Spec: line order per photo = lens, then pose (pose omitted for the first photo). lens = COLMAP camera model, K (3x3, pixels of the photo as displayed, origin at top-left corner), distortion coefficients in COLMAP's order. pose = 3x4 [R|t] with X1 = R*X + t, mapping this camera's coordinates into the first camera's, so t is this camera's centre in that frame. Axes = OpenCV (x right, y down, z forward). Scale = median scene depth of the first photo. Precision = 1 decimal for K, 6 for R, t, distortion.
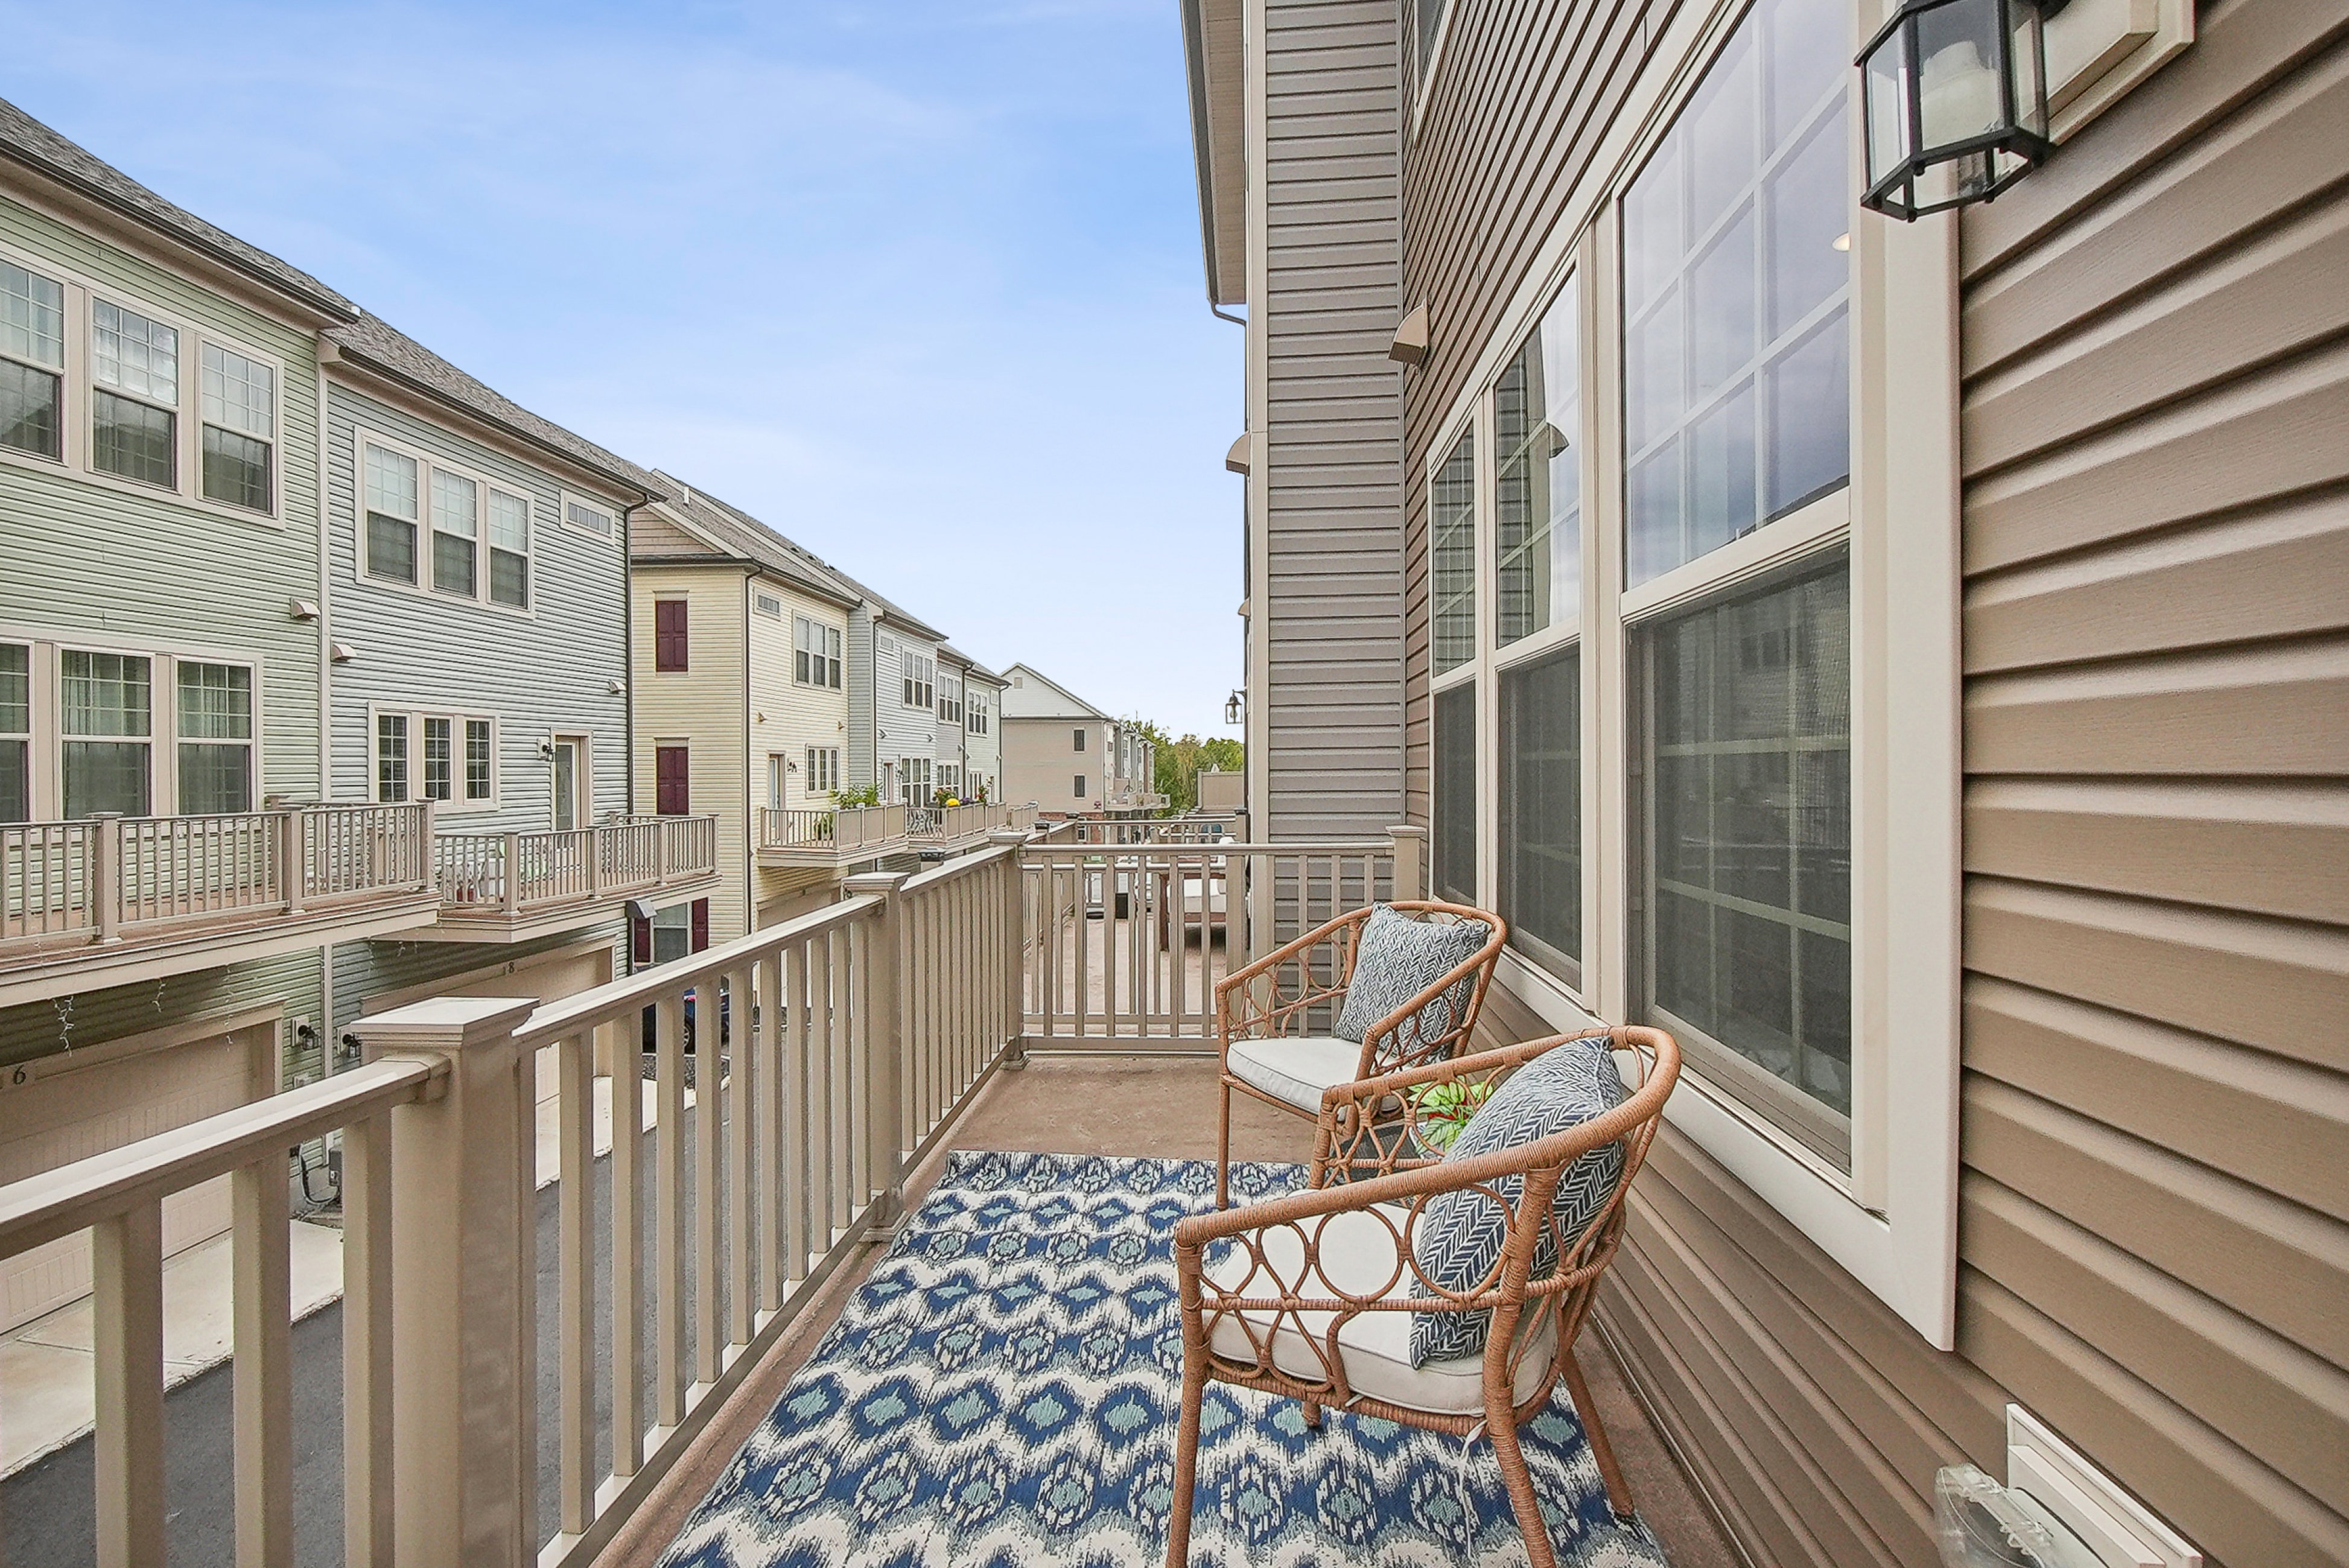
lens RADIAL K [[1052.1, 0, 1141.6], [0, 1052.1, 775.0], [0, 0, 1]] dist [-0.006028, -0.001087]
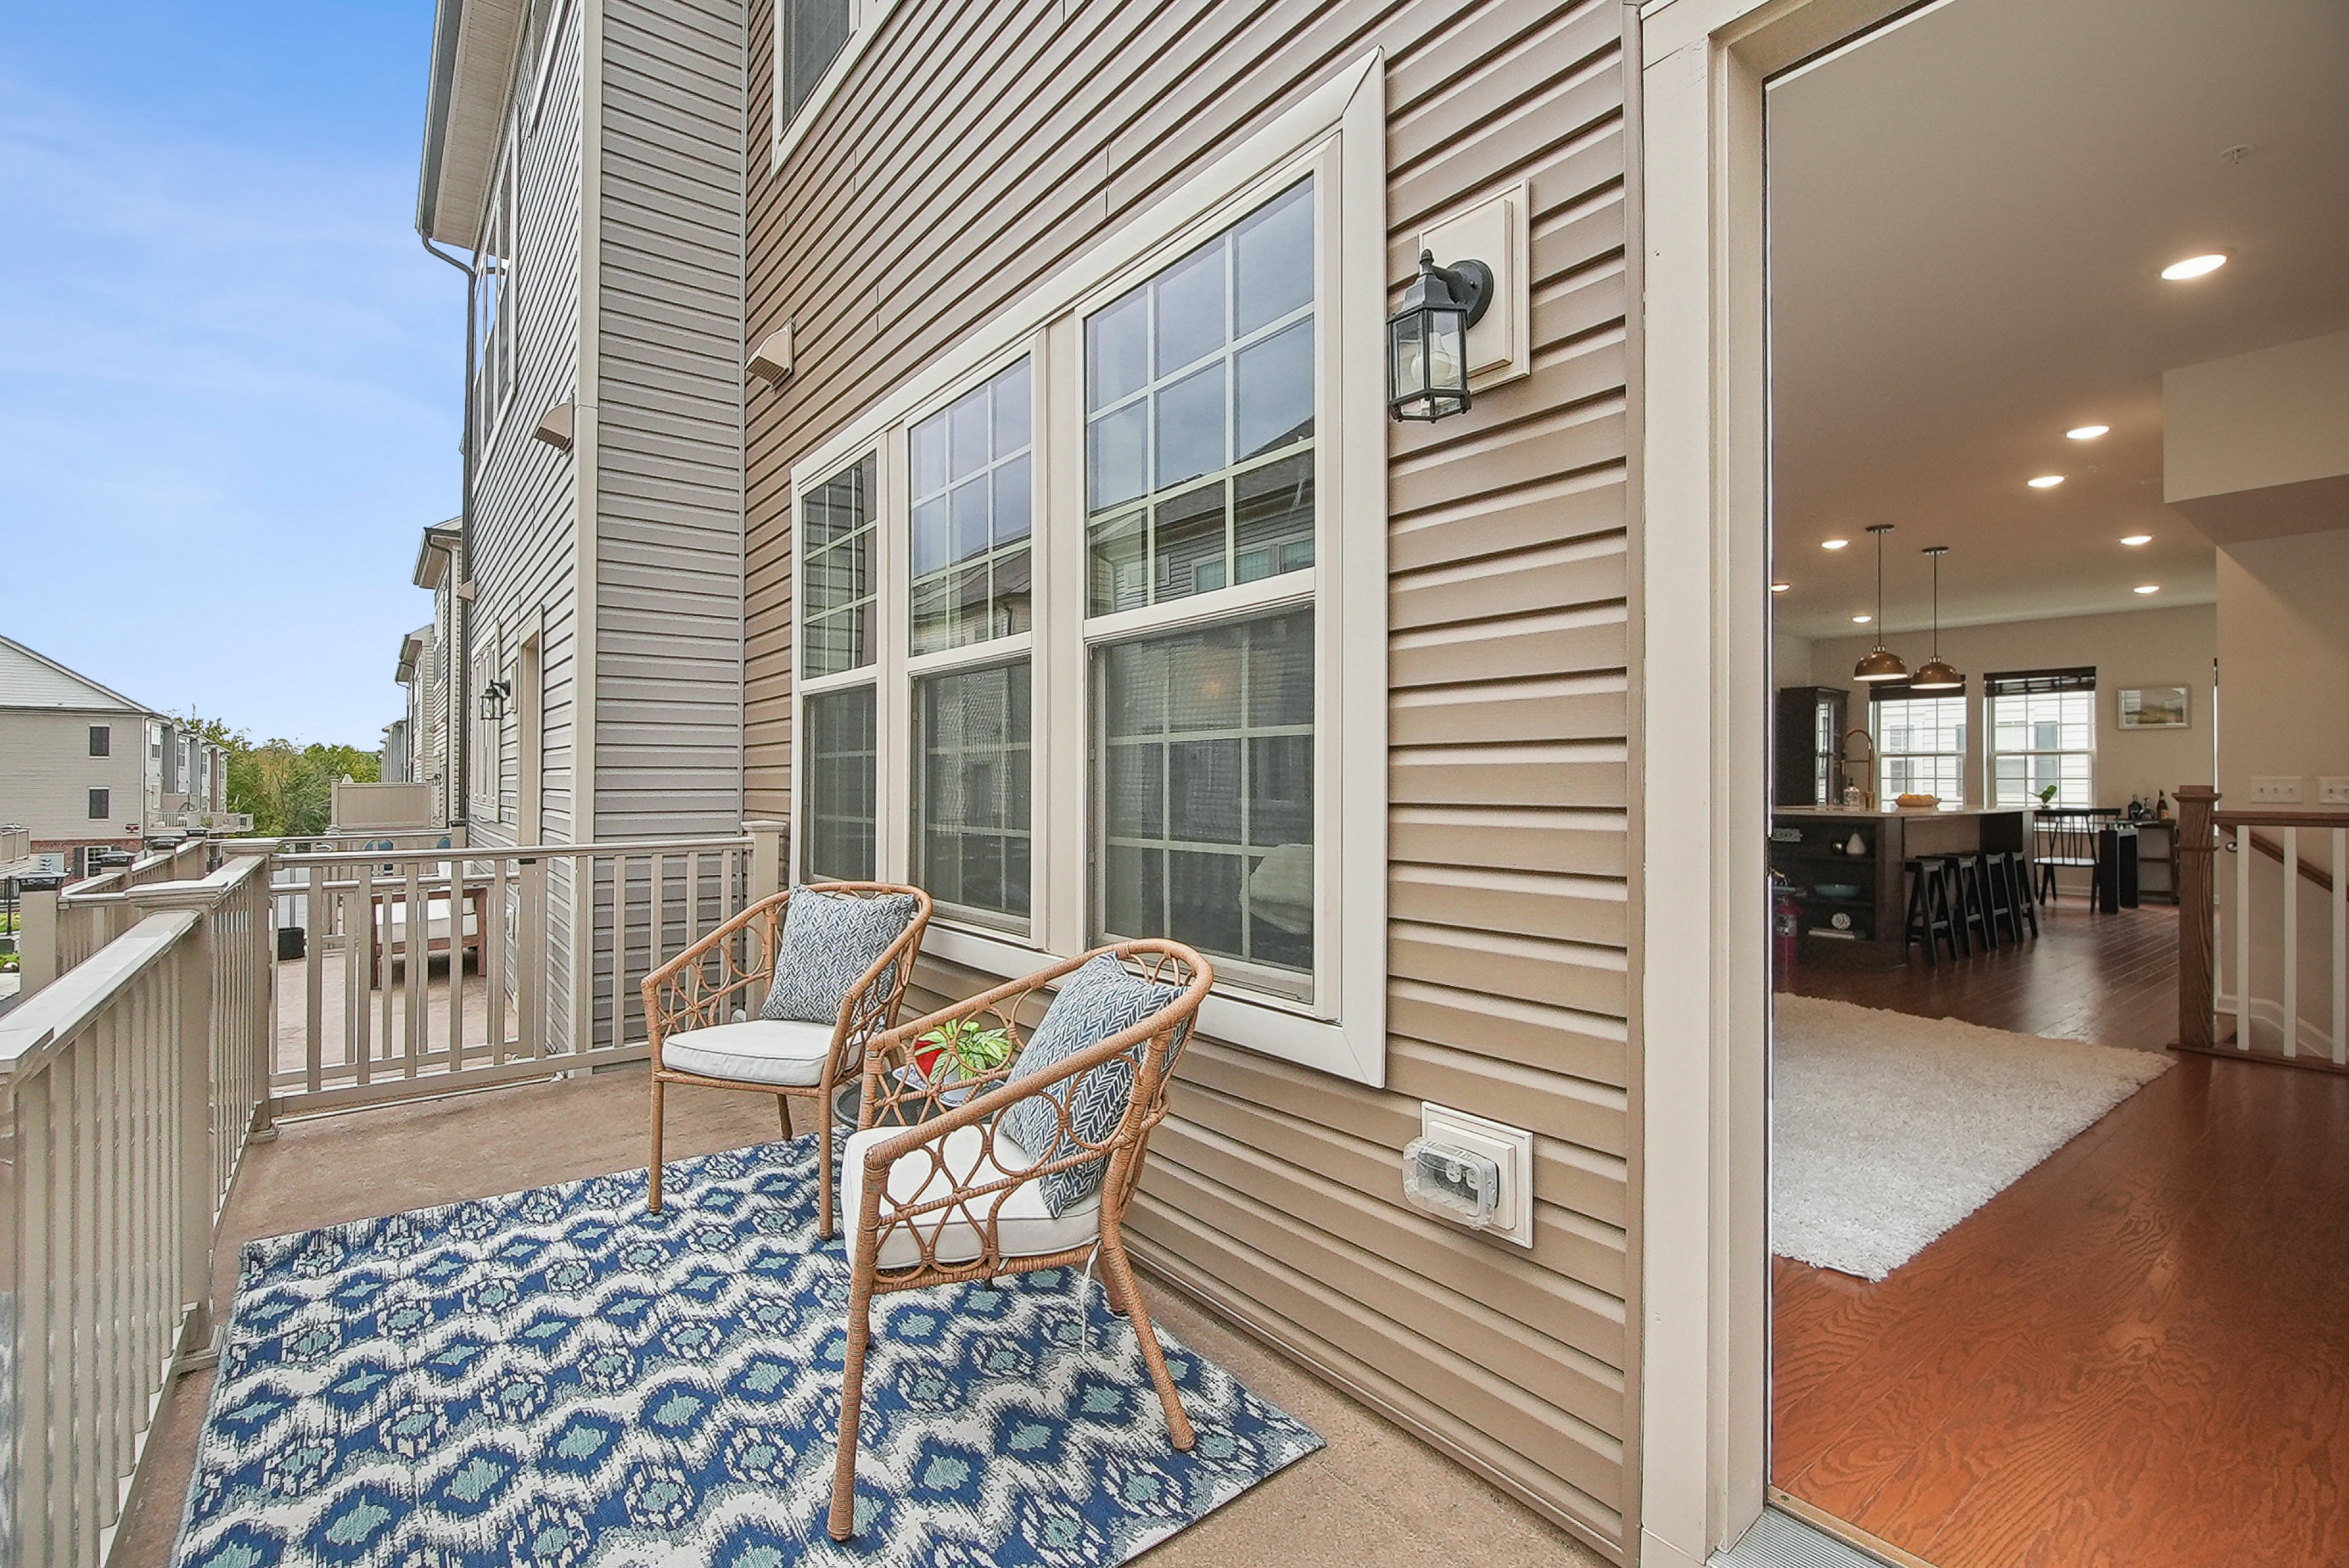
lens RADIAL K [[1052.1, 0, 1071.3], [0, 1052.1, 783.1], [0, 0, 1]] dist [-0.006028, -0.001087]
pose [[0.754440, 0.008888, 0.656309, -0.316882], [-0.002143, 0.999936, -0.011079, 0.033940], [-0.656366, 0.006952, 0.754411, 0.020738]]
